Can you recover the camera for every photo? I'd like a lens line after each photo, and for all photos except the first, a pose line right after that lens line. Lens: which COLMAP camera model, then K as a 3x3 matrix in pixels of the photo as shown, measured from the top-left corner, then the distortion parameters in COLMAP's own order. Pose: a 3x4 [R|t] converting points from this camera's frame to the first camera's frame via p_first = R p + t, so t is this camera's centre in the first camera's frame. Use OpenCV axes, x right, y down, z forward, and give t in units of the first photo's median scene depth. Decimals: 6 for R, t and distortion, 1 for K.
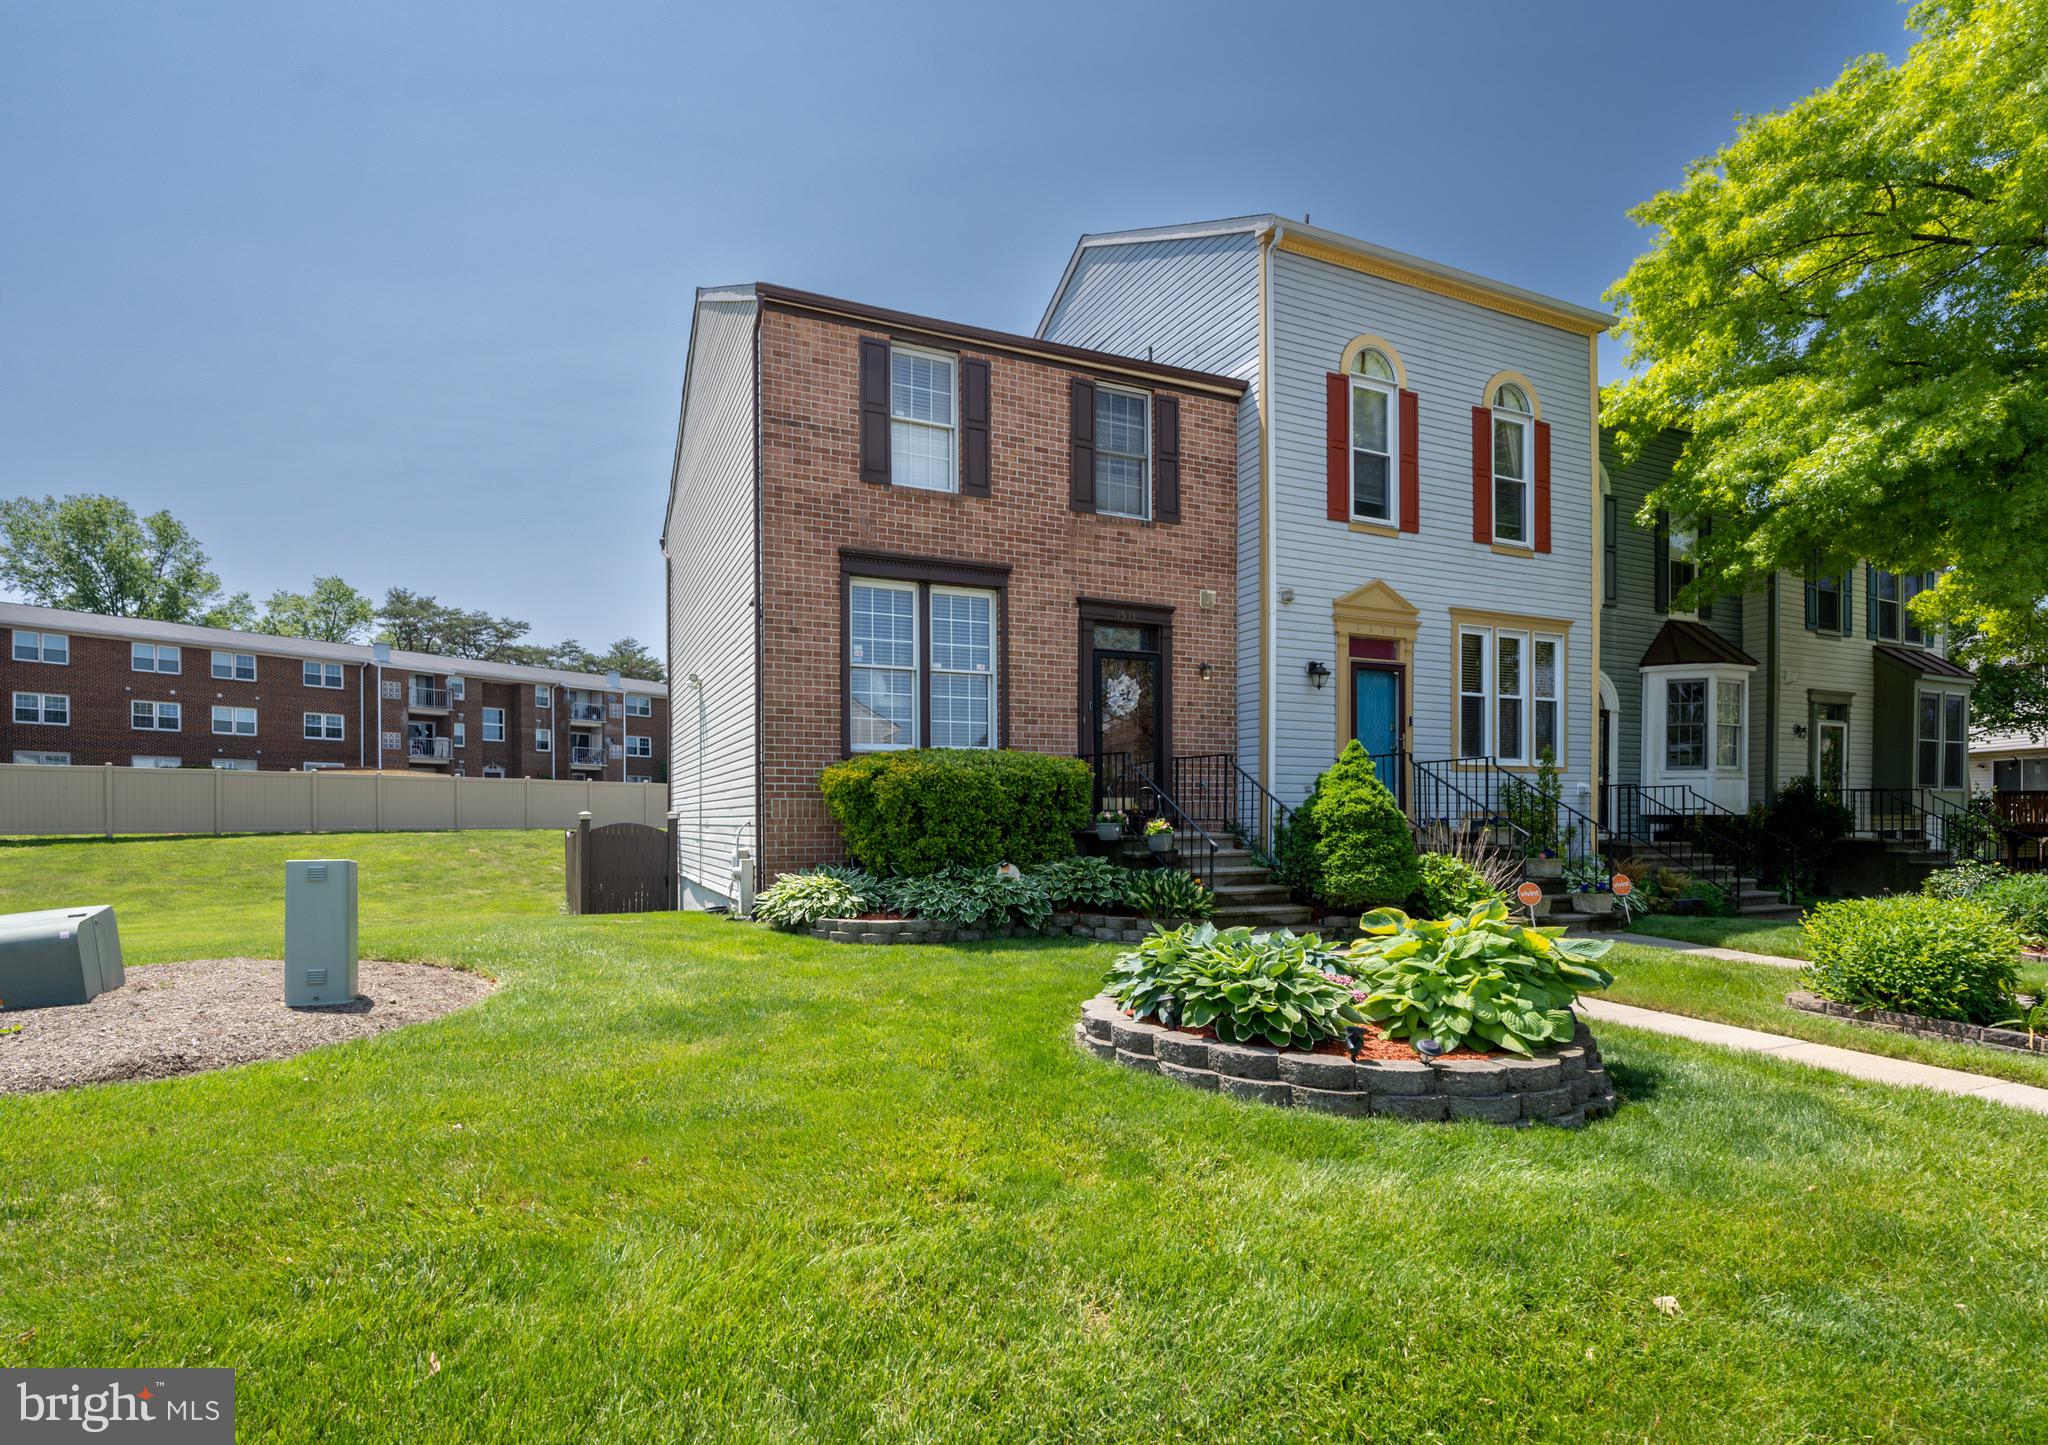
lens RADIAL K [[1051.5, 0, 1023.5], [0, 1051.5, 826.8], [0, 0, 1]] dist [-0.011127, -0.000499]
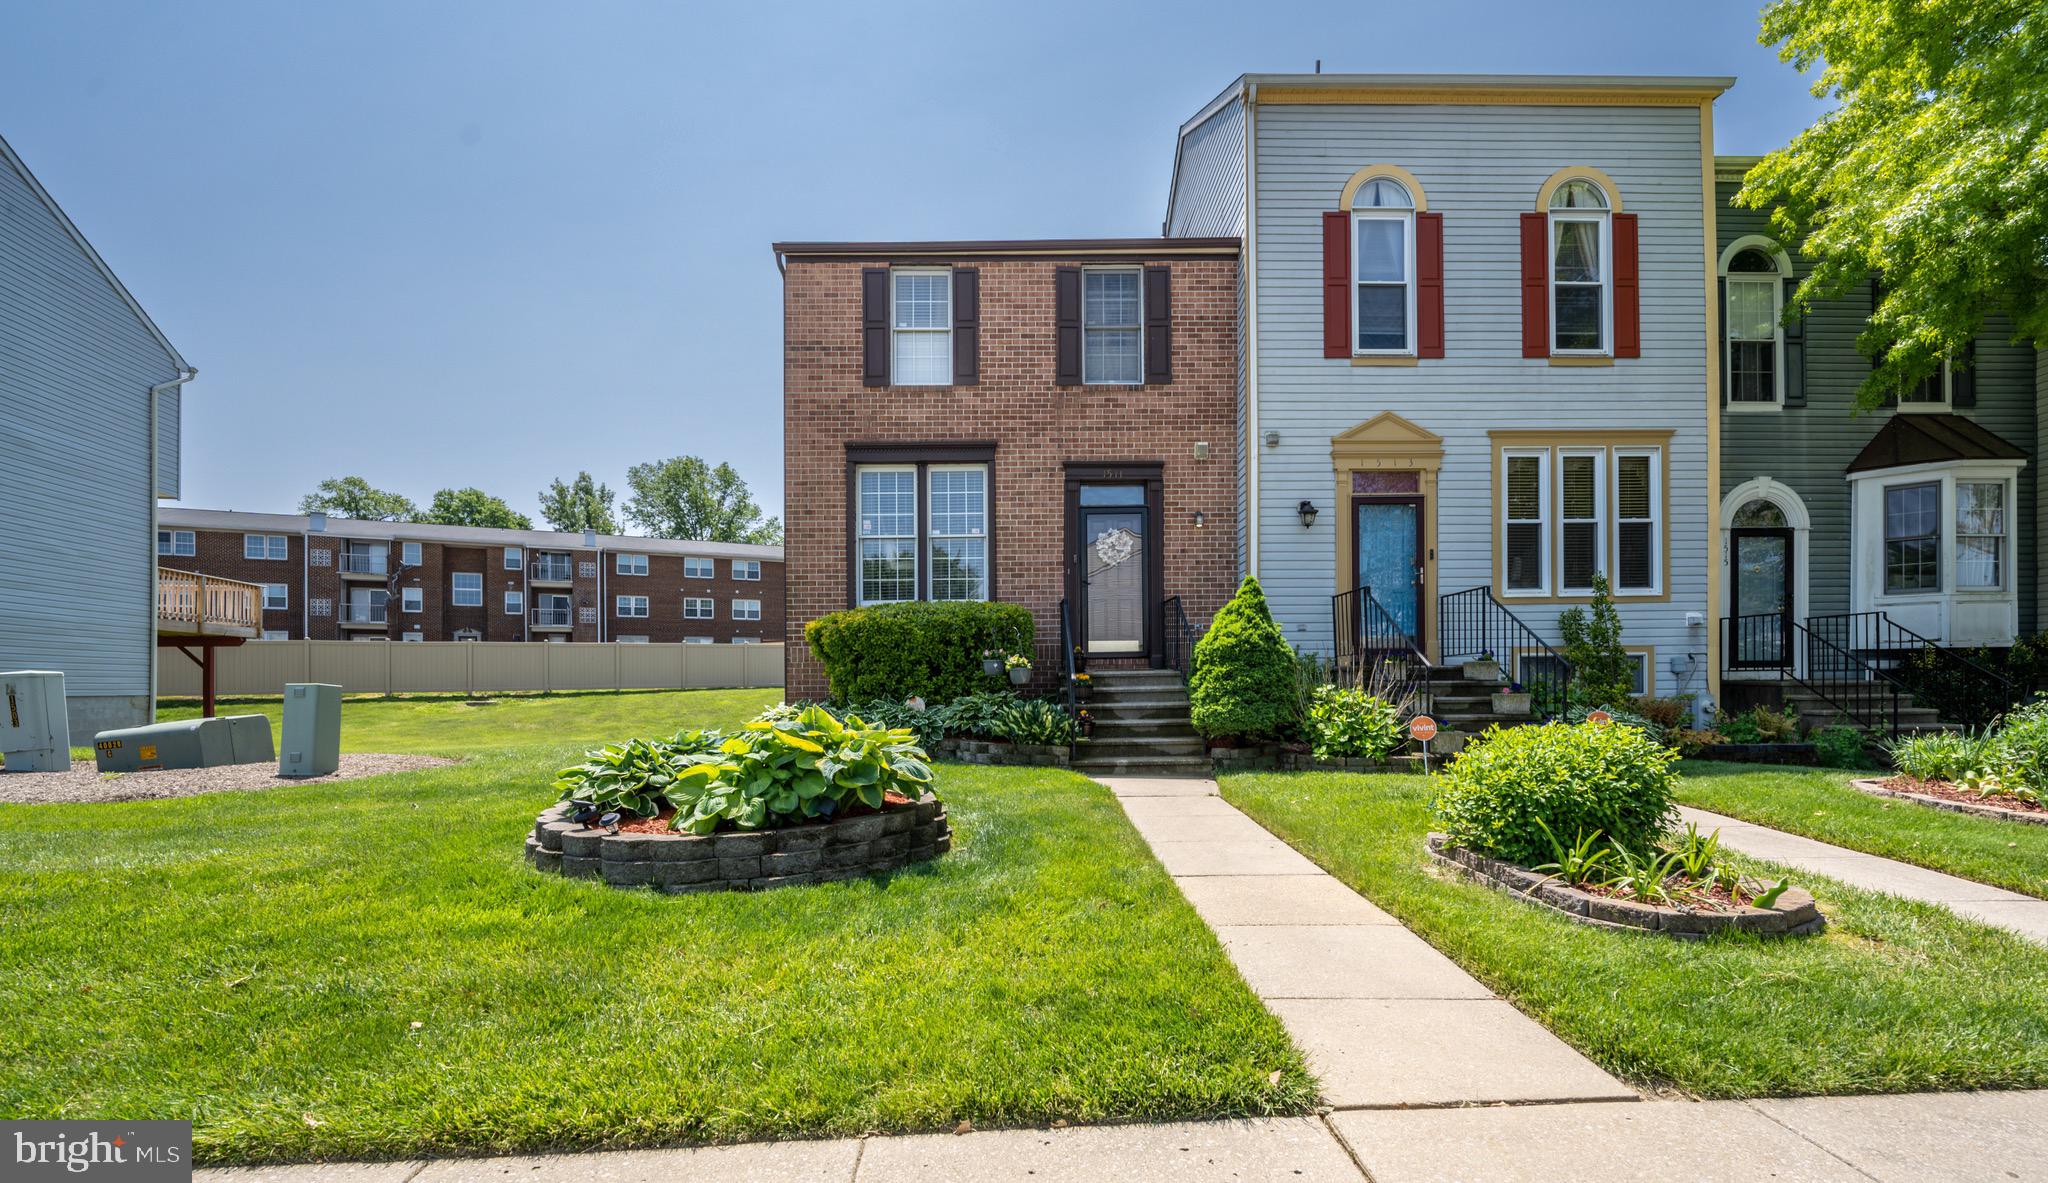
lens RADIAL K [[940.3, 0, 1023.8], [0, 940.3, 680.6], [0, 0, 1]] dist [-0.016486, -0.000443]
pose [[0.913703, -0.009784, -0.406264, 0.397264], [0.007457, 0.999945, -0.007310, 0.019894], [0.406314, 0.003650, 0.913726, 0.068461]]
